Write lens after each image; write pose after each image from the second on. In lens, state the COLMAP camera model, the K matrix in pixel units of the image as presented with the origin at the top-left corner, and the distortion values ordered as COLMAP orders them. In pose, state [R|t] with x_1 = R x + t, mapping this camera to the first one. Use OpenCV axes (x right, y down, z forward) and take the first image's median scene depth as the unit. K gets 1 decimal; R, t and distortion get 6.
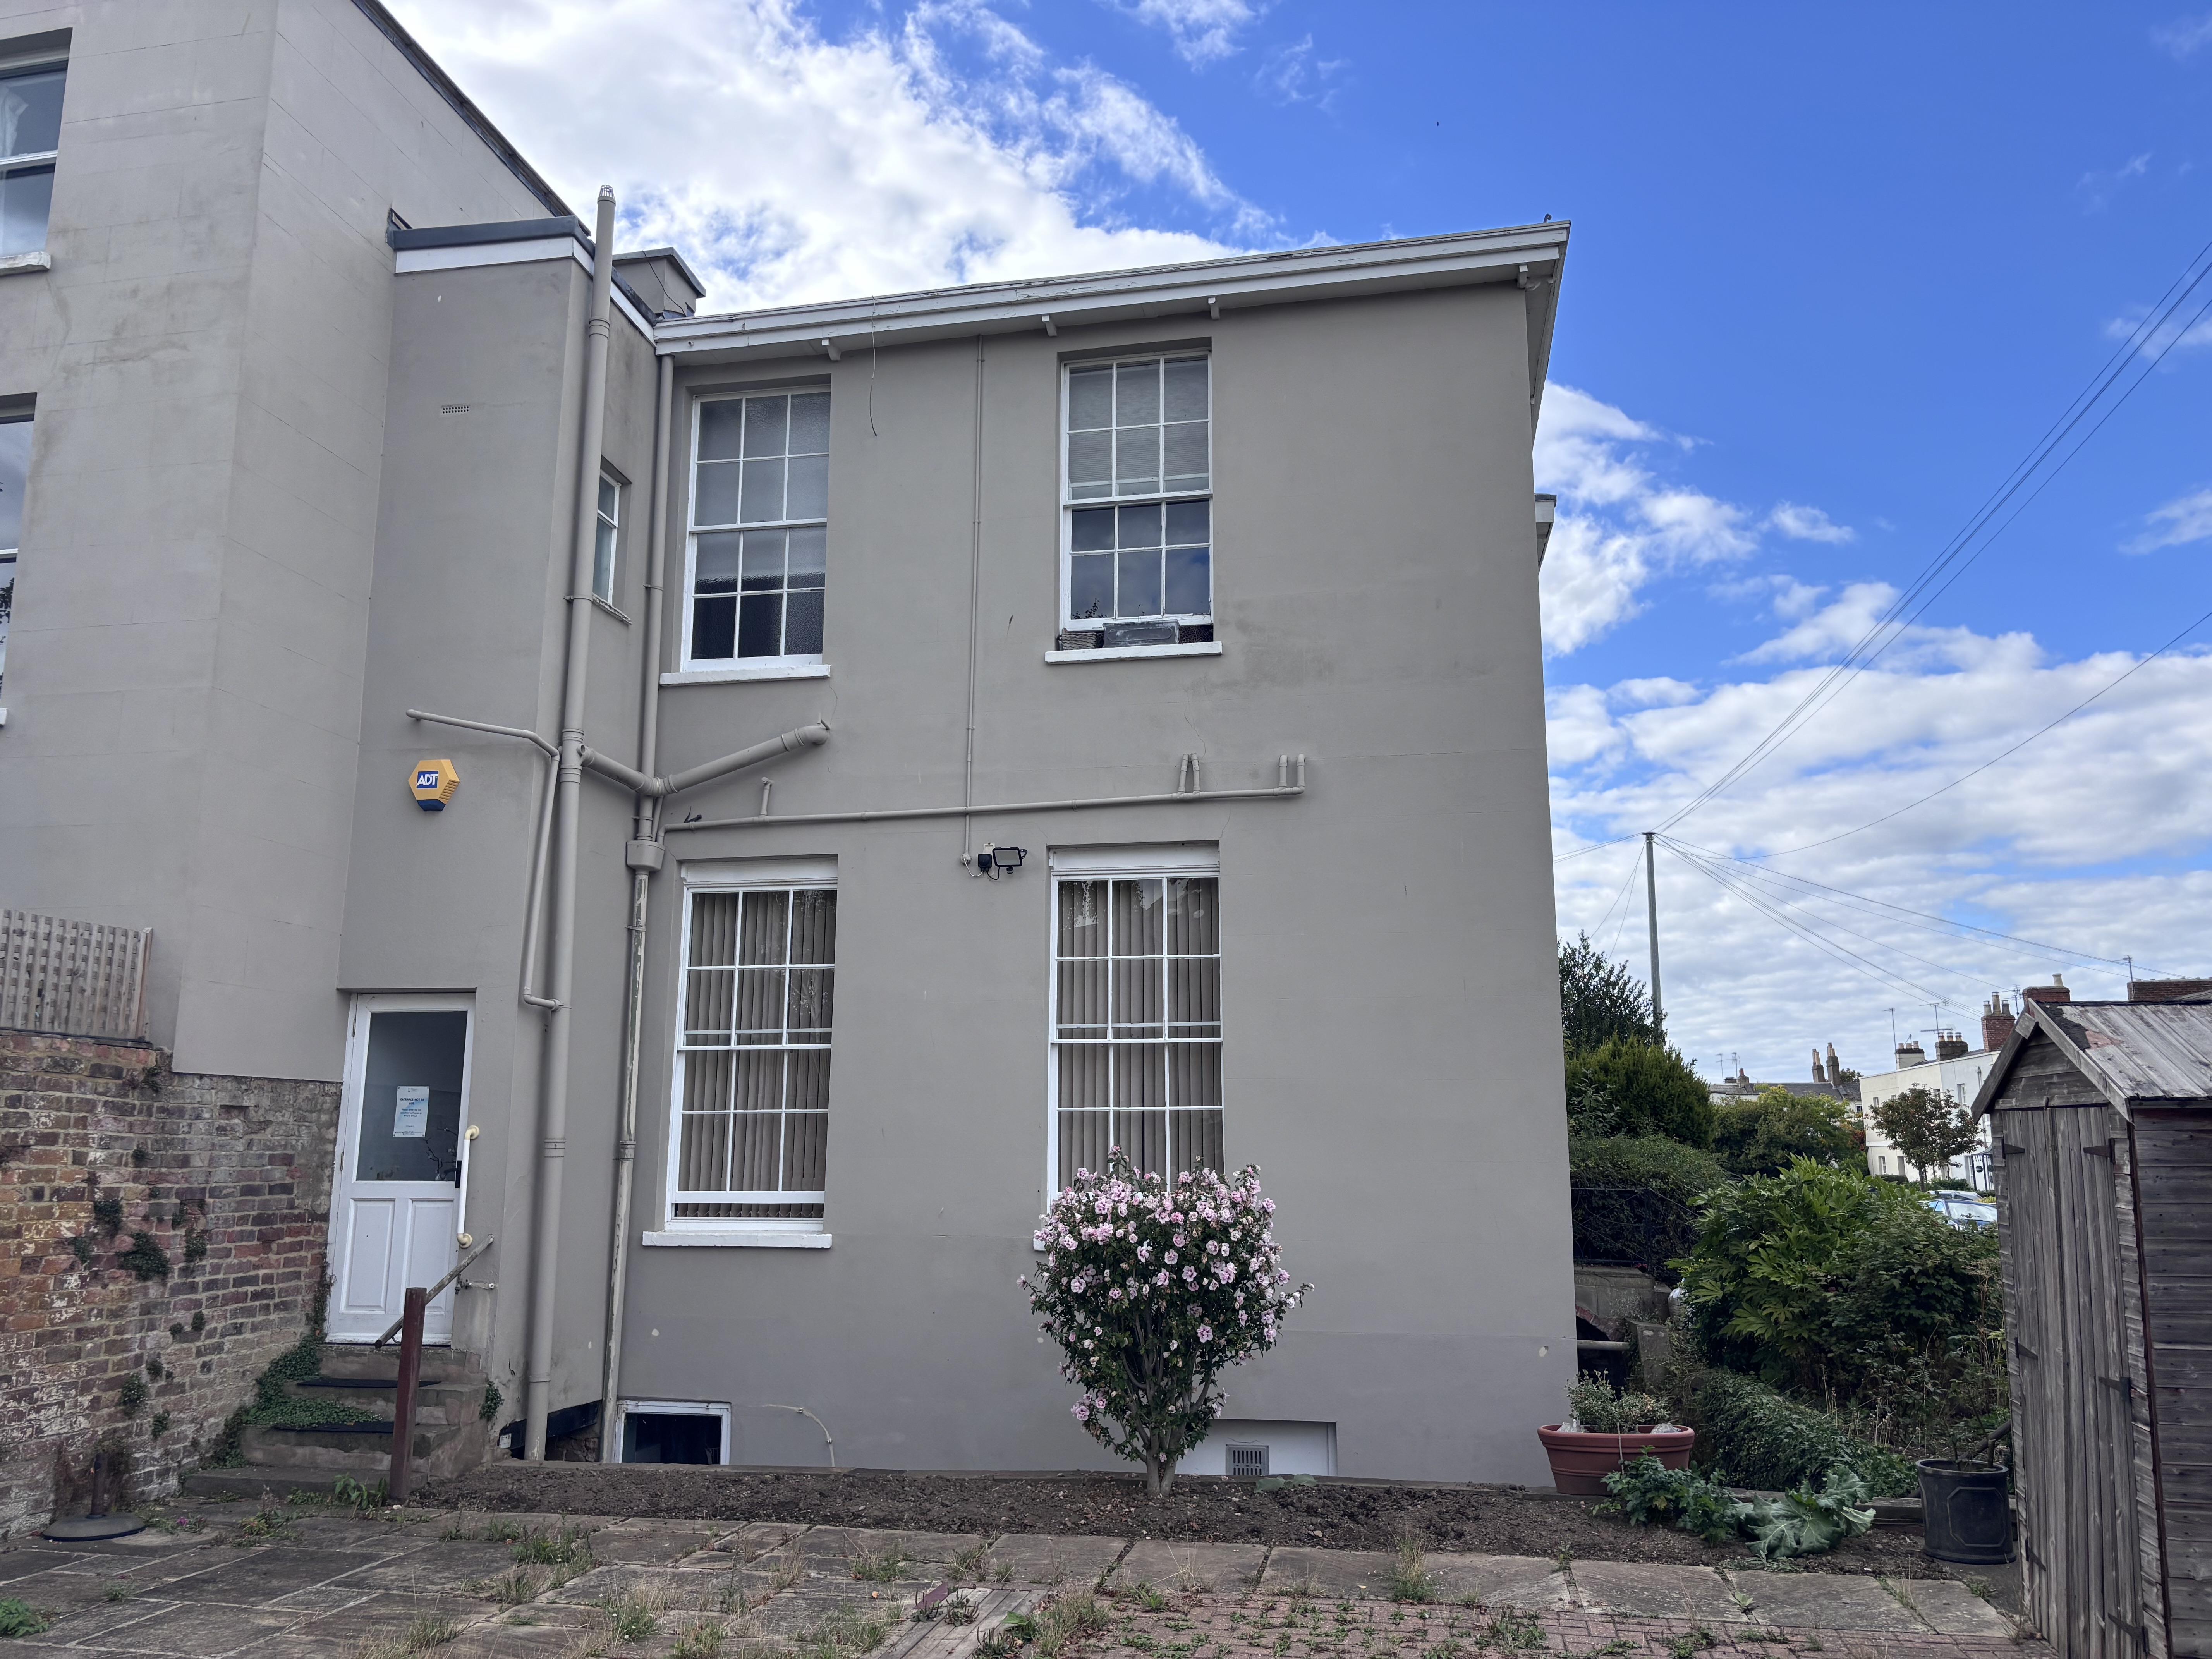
lens RADIAL K [[1692.7, 0, 1094.5], [0, 1692.7, 836.4], [0, 0, 1]] dist [0.038923, -0.005264]
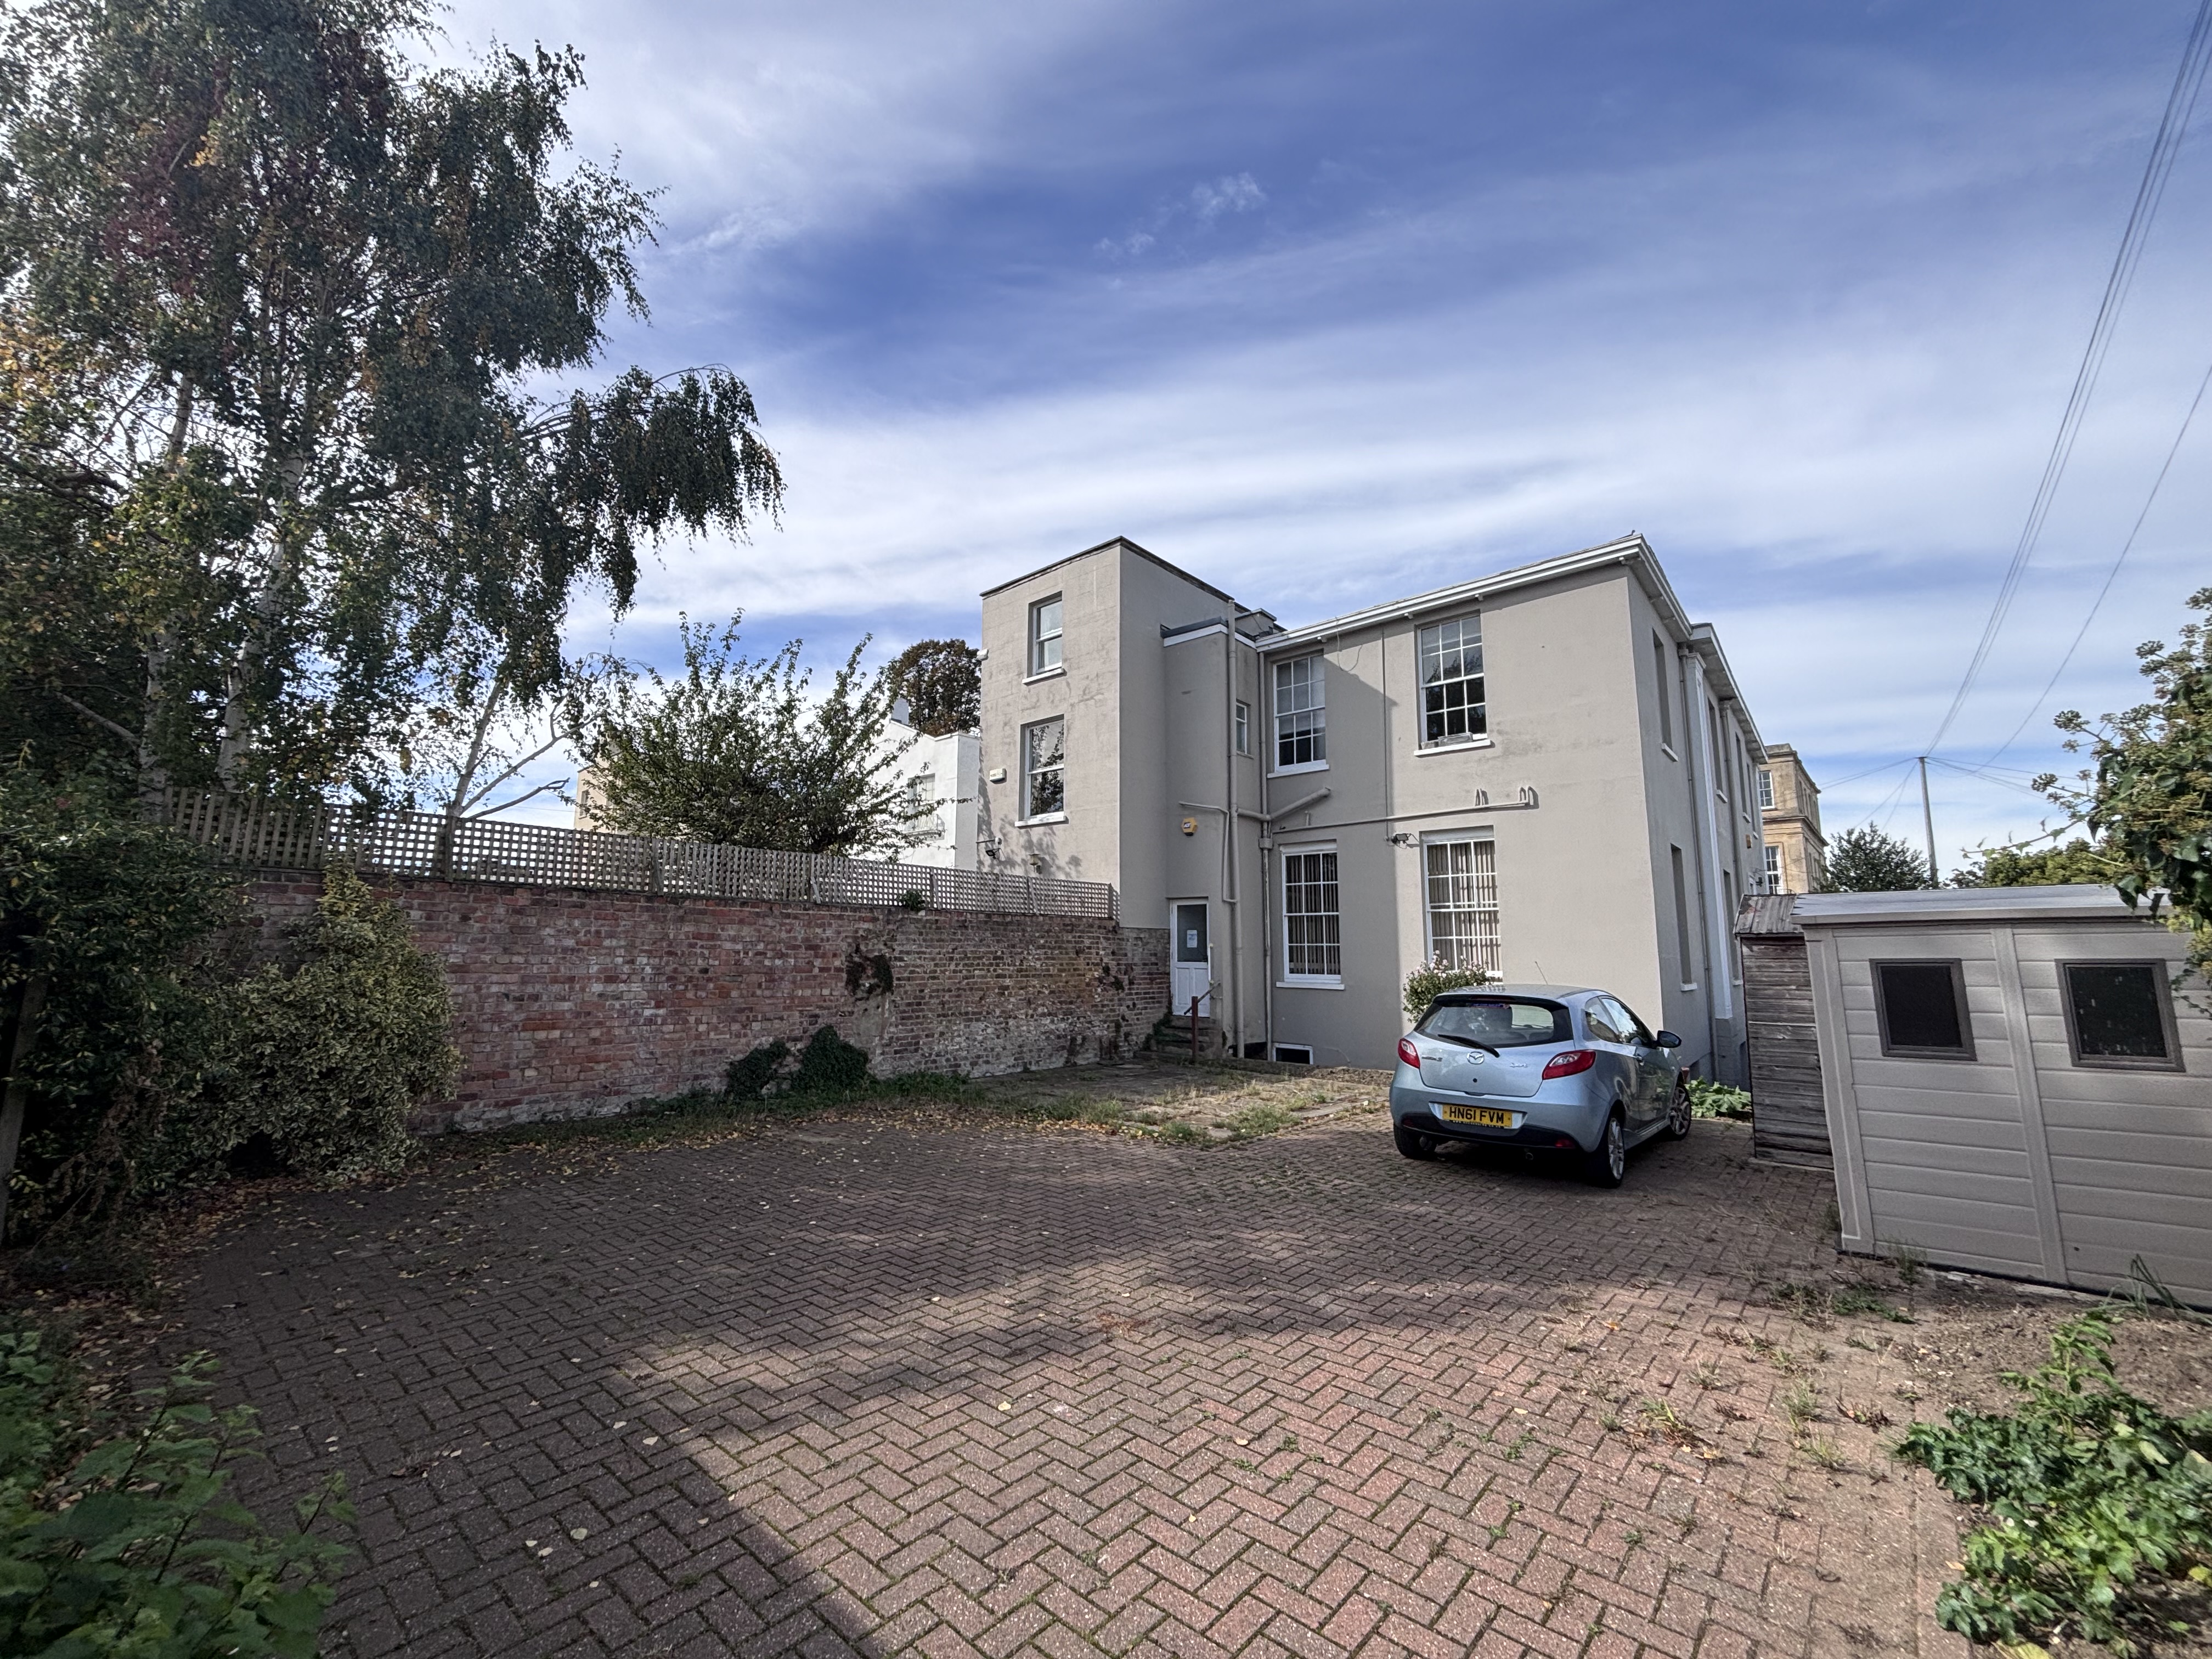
lens RADIAL K [[887.5, 0, 1103.8], [0, 887.5, 826.5], [0, 0, 1]] dist [0.002146, -0.000268]
pose [[0.869156, -0.068066, -0.489831, 0.223711], [0.088047, 0.995957, 0.017834, -0.070240], [0.486637, -0.058629, 0.871635, -0.384690]]
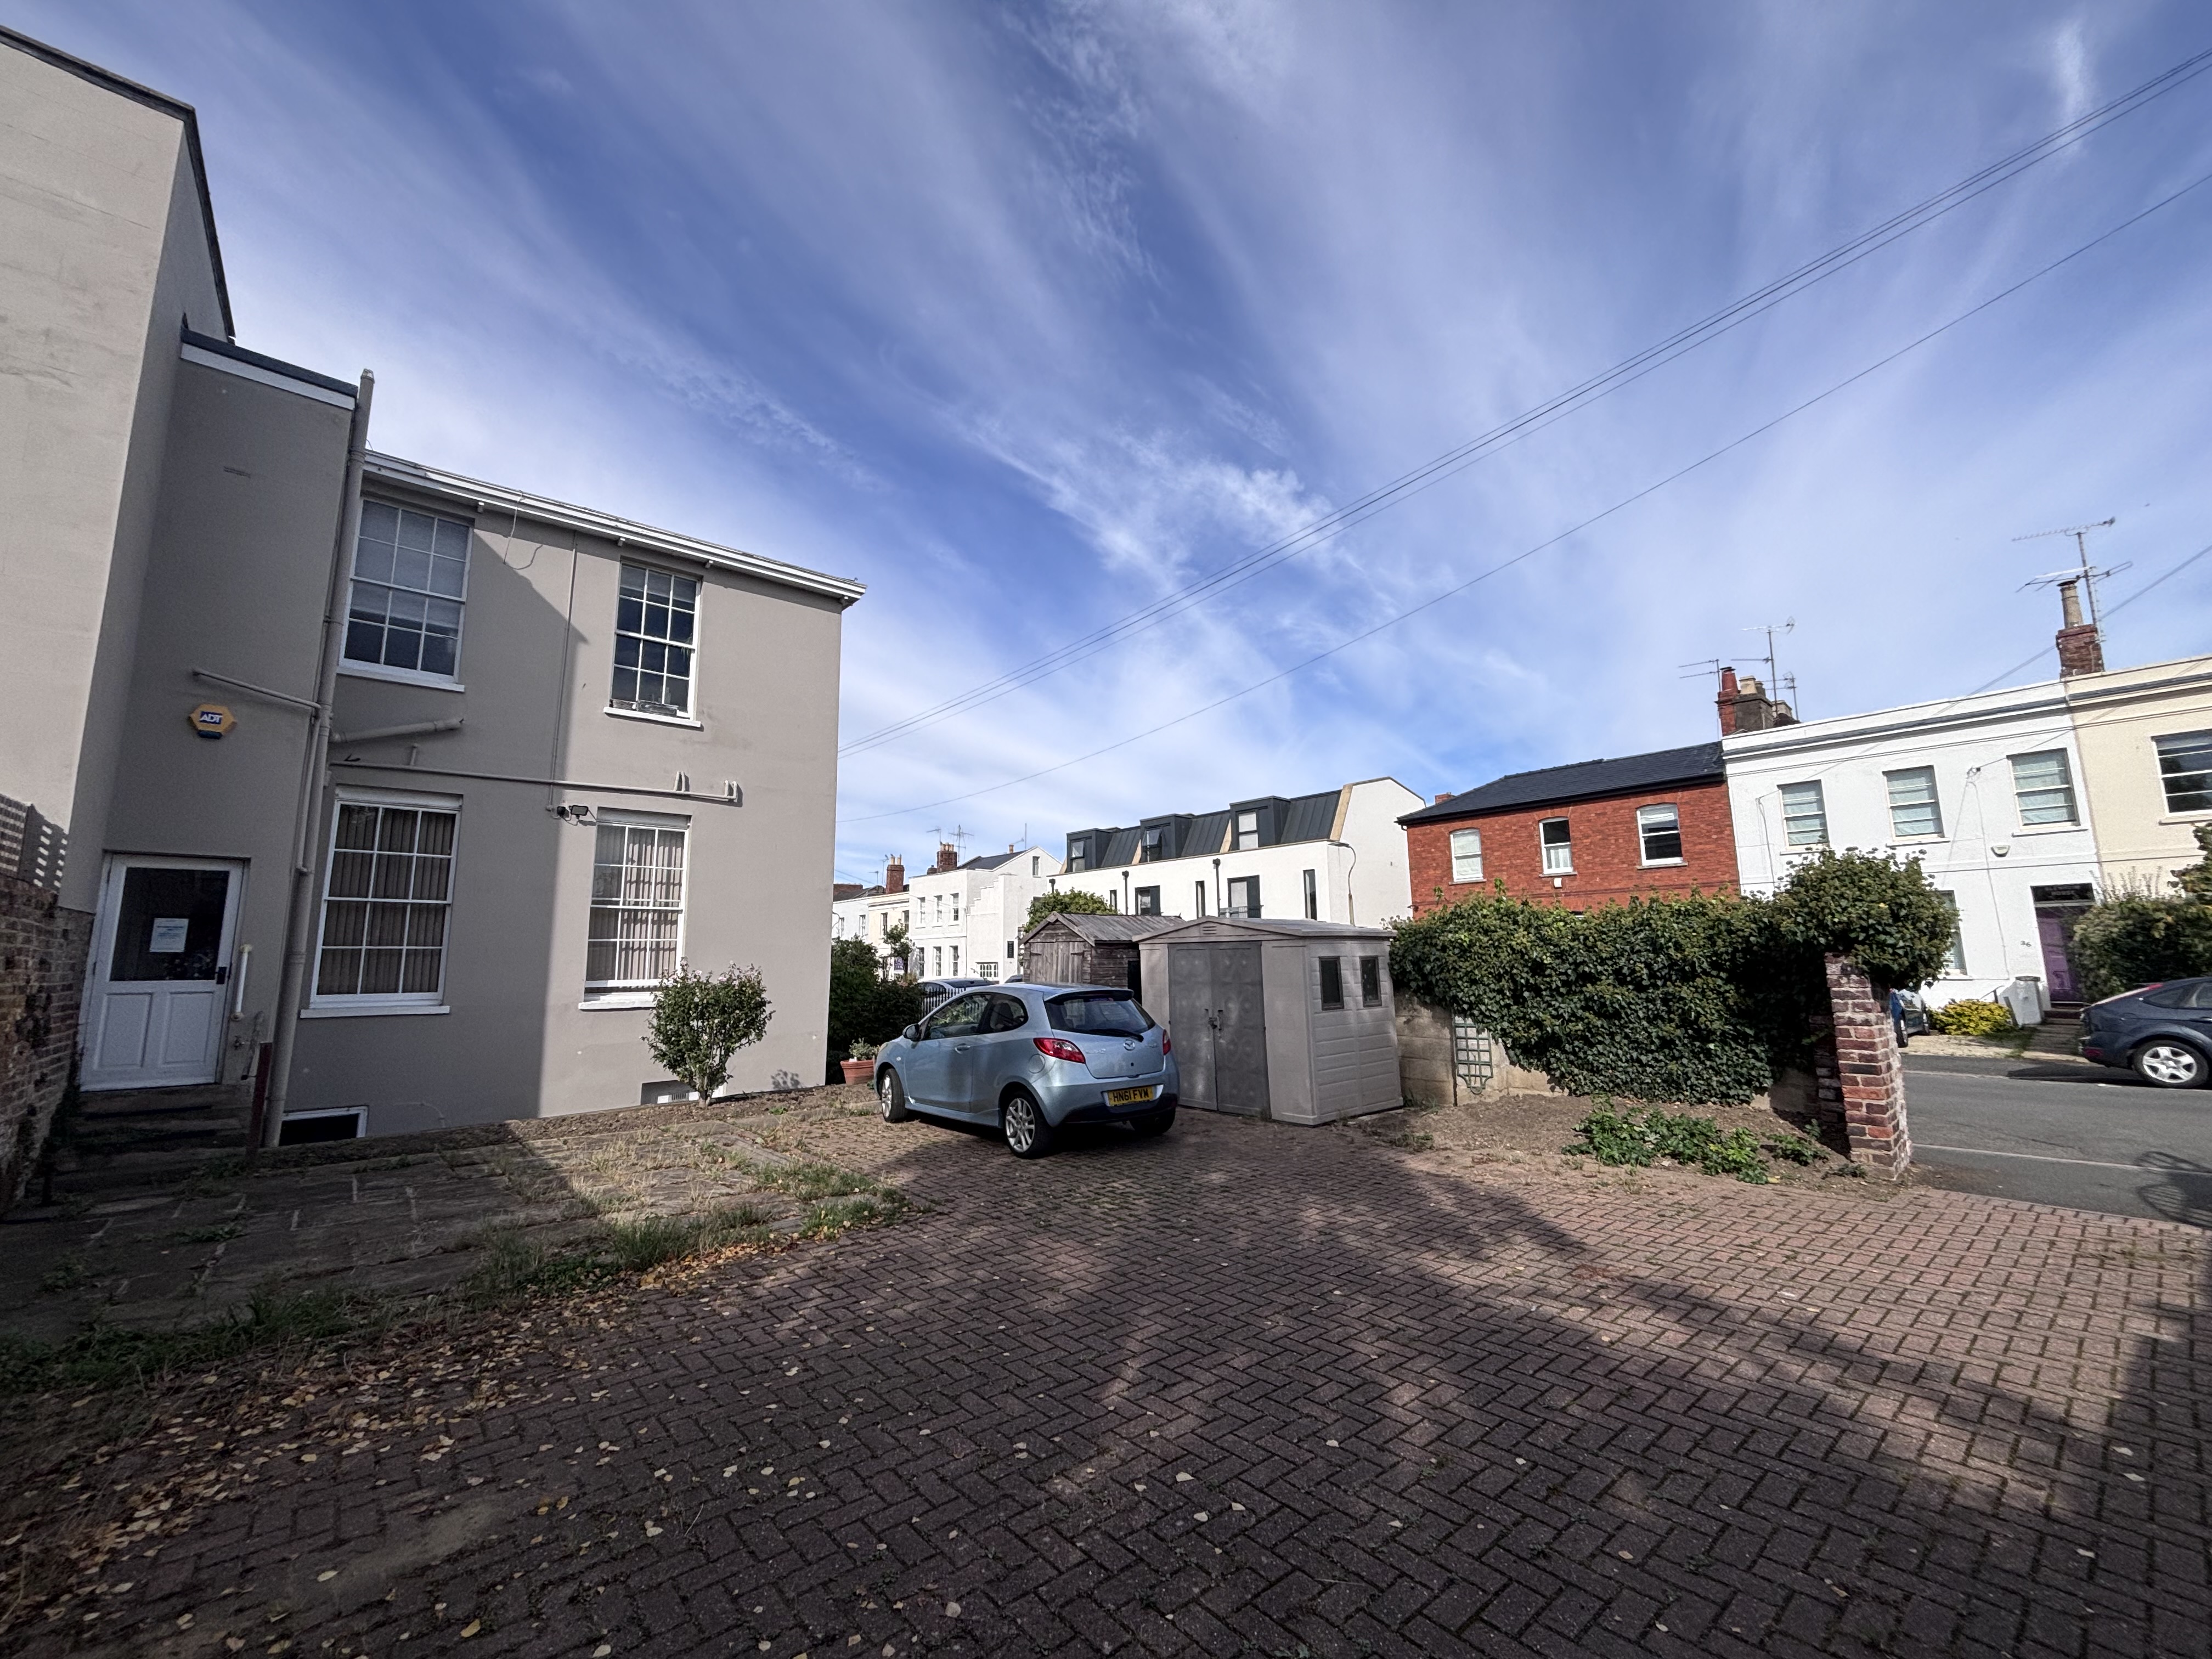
lens RADIAL K [[887.5, 0, 1113.5], [0, 887.5, 827.6], [0, 0, 1]] dist [0.002146, -0.000268]
pose [[0.619230, 0.109839, 0.777489, -0.497700], [-0.135185, 0.990296, -0.032236, -0.019452], [-0.773485, -0.085143, 0.628070, -0.127901]]
